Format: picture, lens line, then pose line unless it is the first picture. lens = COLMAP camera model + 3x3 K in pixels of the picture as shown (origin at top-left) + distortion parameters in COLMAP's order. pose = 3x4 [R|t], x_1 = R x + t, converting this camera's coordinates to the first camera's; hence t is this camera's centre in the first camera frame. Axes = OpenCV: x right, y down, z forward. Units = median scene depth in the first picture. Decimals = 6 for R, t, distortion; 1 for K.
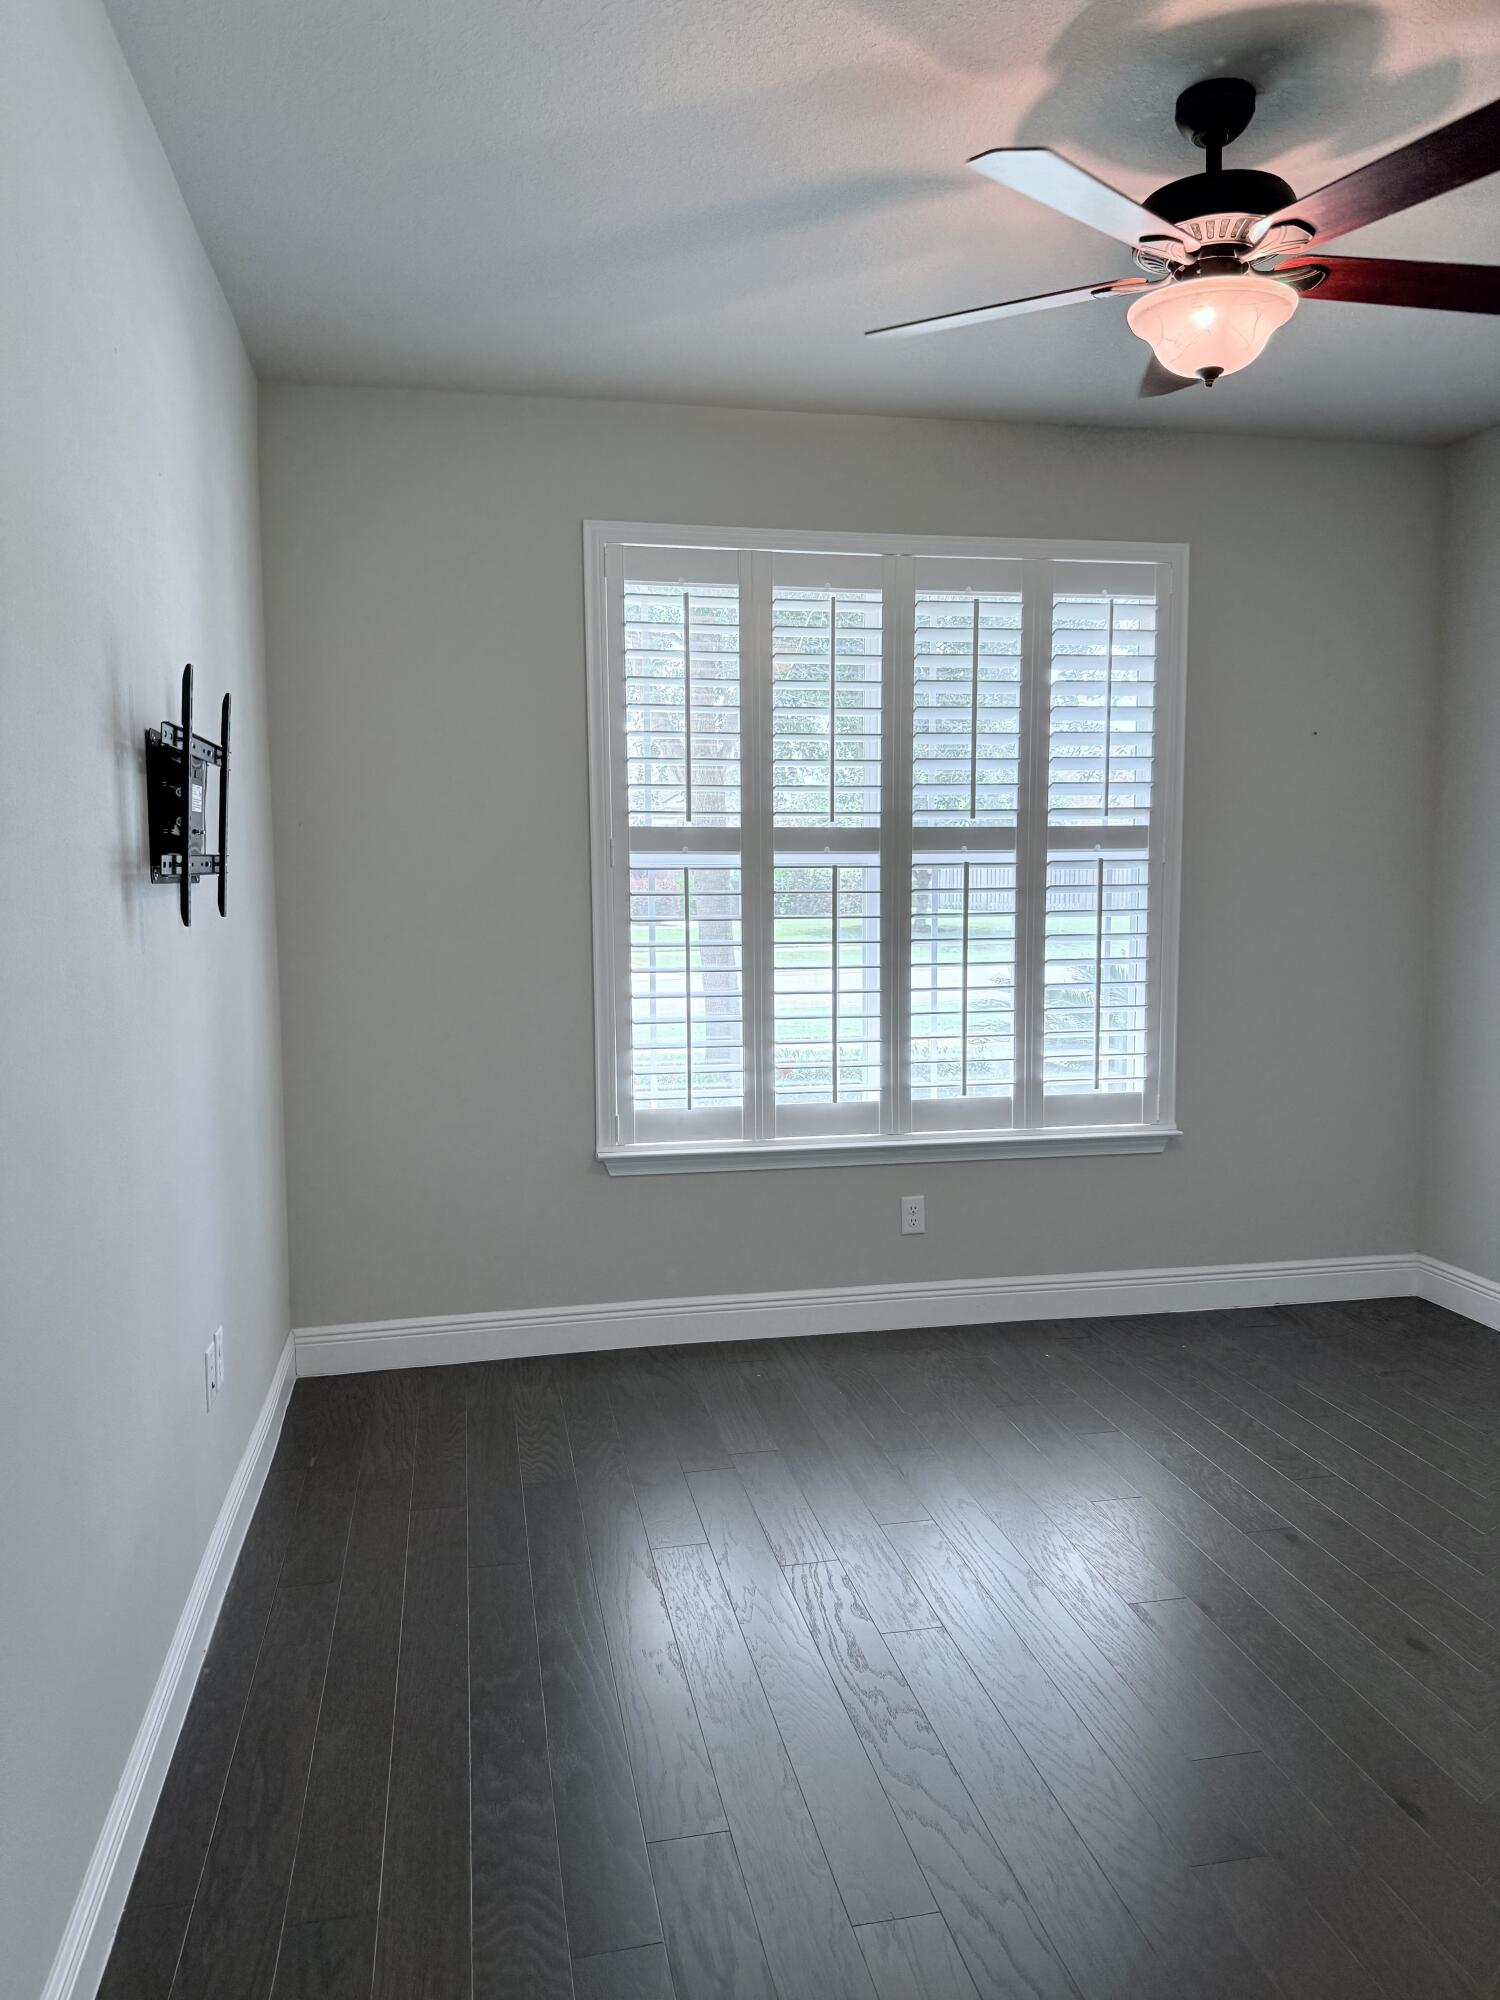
lens RADIAL K [[1056.1, 0, 750.0], [0, 1056.1, 1000.0], [0, 0, 1]] dist [0.003091, 0.000171]
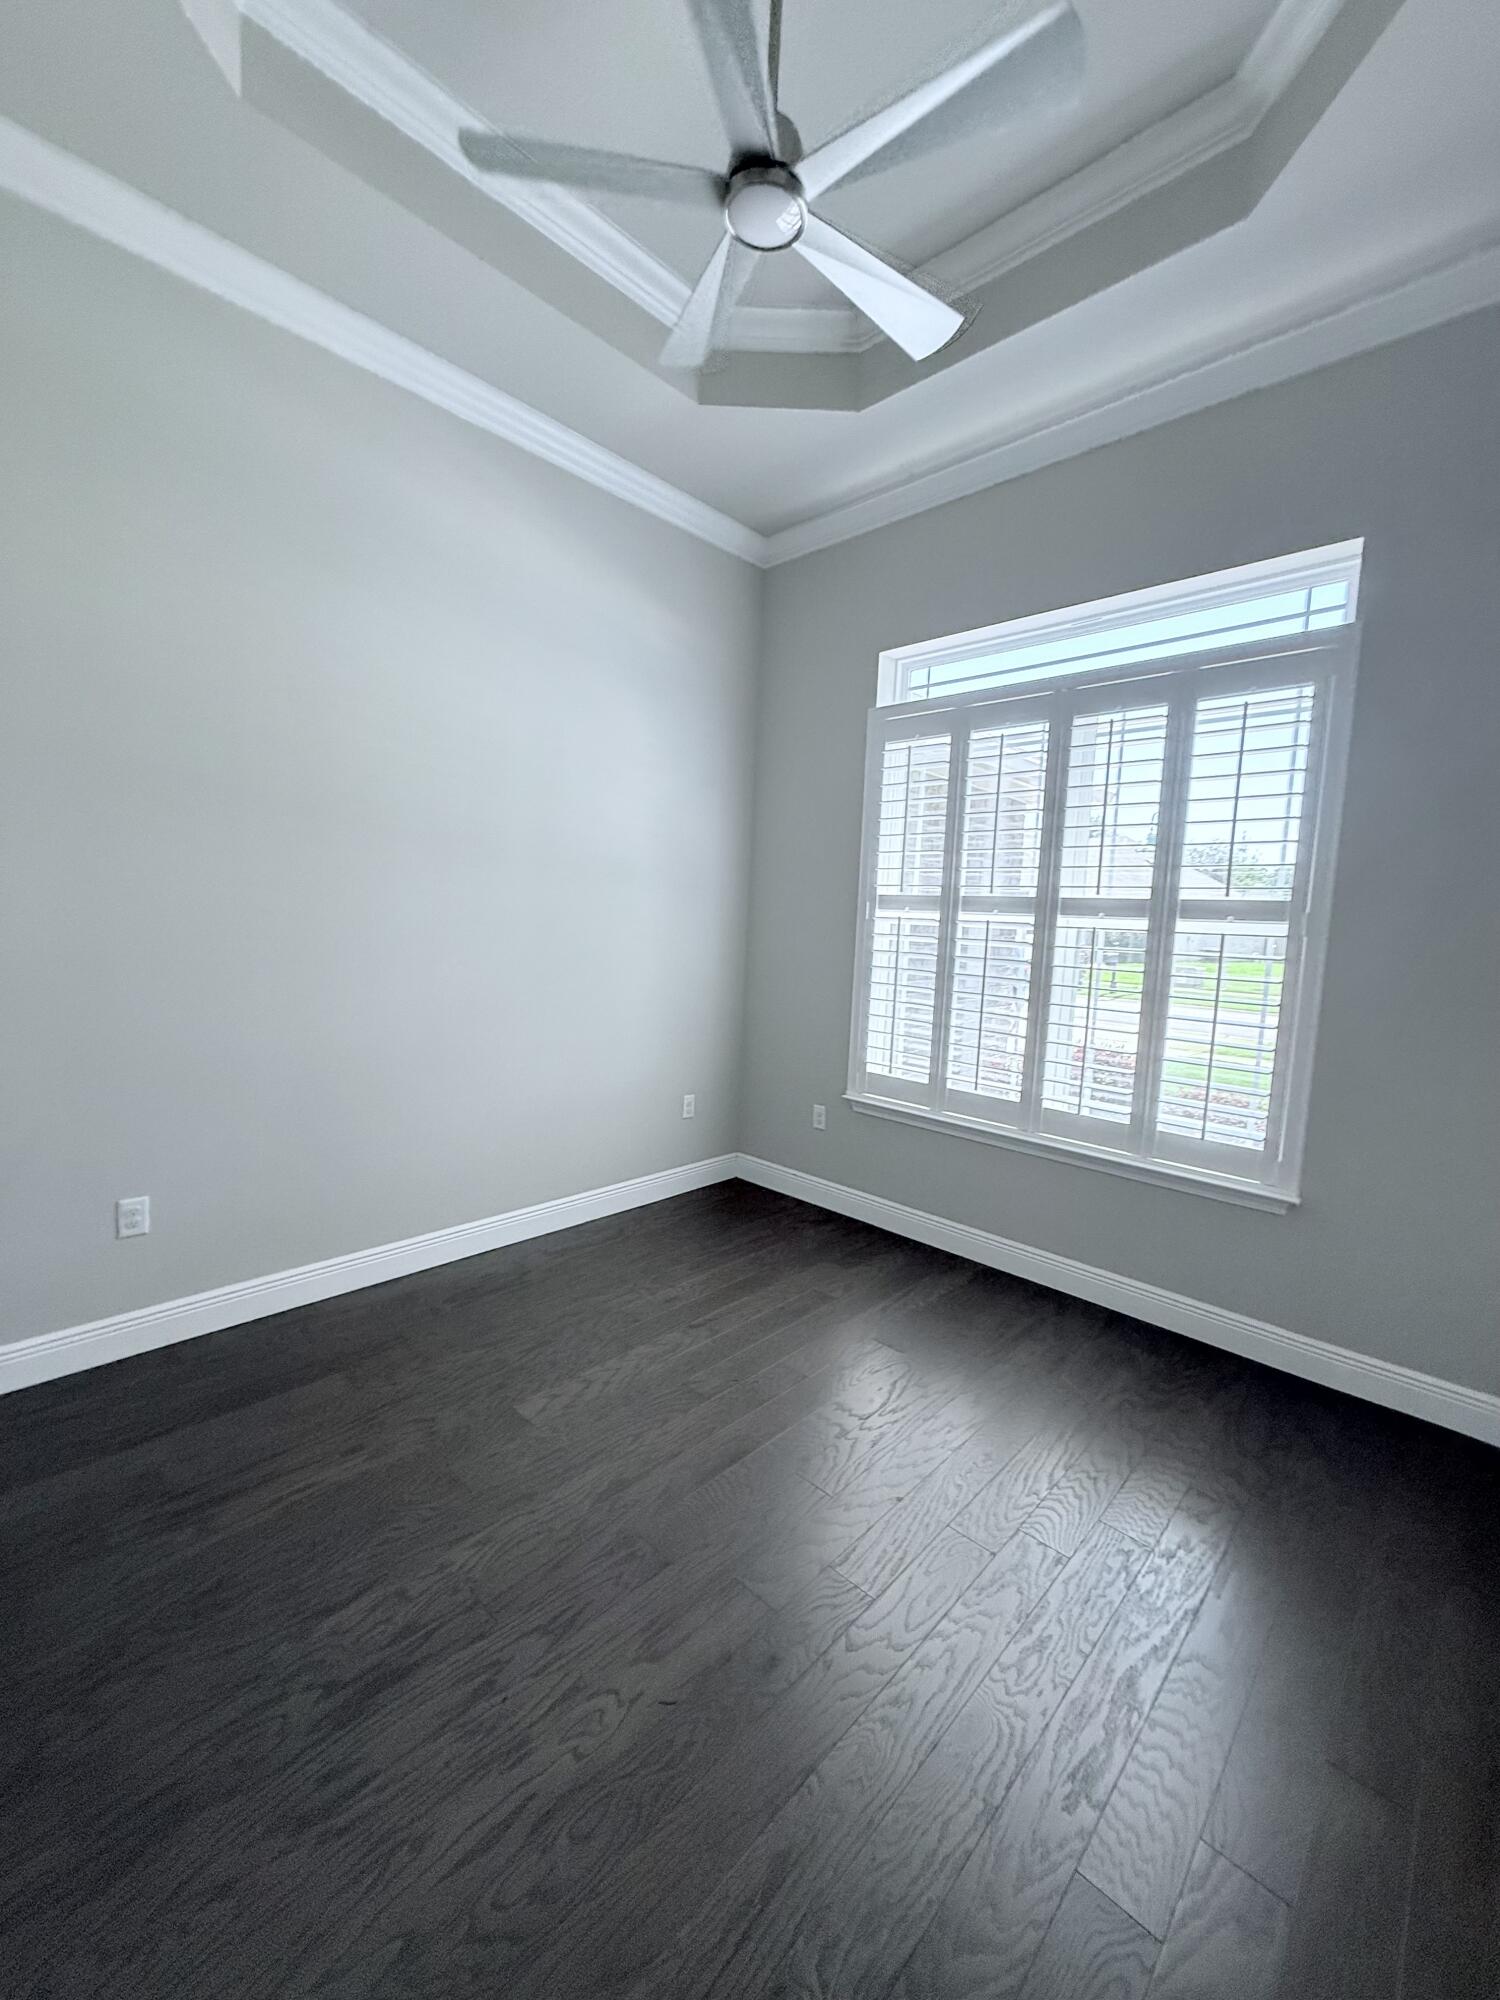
lens RADIAL K [[803.5, 0, 750.0], [0, 803.5, 1000.0], [0, 0, 1]] dist [0.000804, 0.000410]
pose [[0.617127, 0.115328, -0.778366, 0.688813], [-0.143486, 0.989109, 0.032790, -0.016094], [0.773670, 0.091450, 0.626954, 0.091897]]
